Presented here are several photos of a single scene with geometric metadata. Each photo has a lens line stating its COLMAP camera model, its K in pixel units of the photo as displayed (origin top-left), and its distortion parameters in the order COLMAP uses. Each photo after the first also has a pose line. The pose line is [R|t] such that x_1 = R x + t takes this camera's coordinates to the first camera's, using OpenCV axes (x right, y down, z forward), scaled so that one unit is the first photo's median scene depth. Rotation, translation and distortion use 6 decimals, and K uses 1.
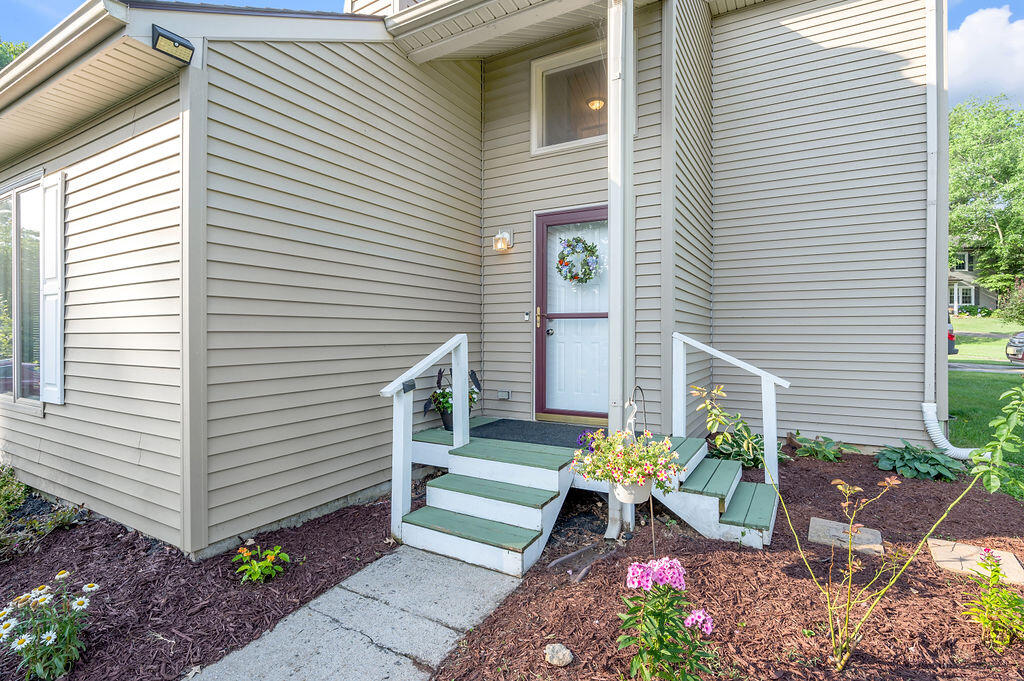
lens RADIAL K [[506.1, 0, 496.6], [0, 506.1, 338.4], [0, 0, 1]] dist [-0.000621, -0.000041]
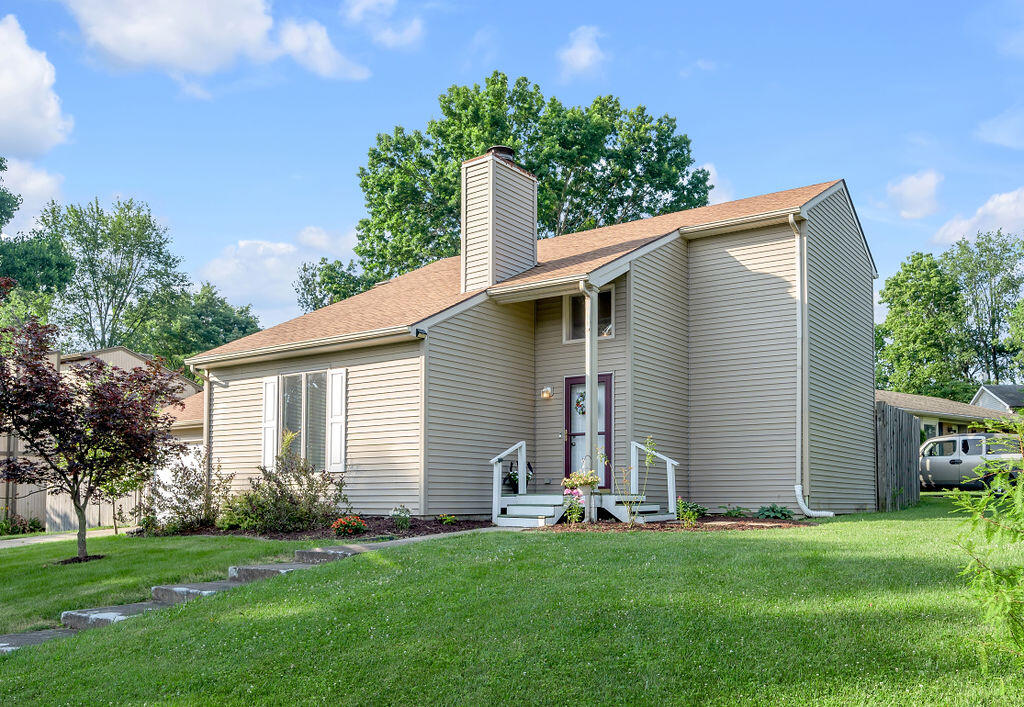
lens RADIAL K [[836.5, 0, 513.1], [0, 836.5, 353.9], [0, 0, 1]] dist [0.000528, 0.000212]
pose [[0.996103, -0.013066, -0.087225, 0.165621], [-0.002839, 0.983705, -0.179770, 0.217481], [0.088153, 0.179317, 0.979834, -2.061740]]
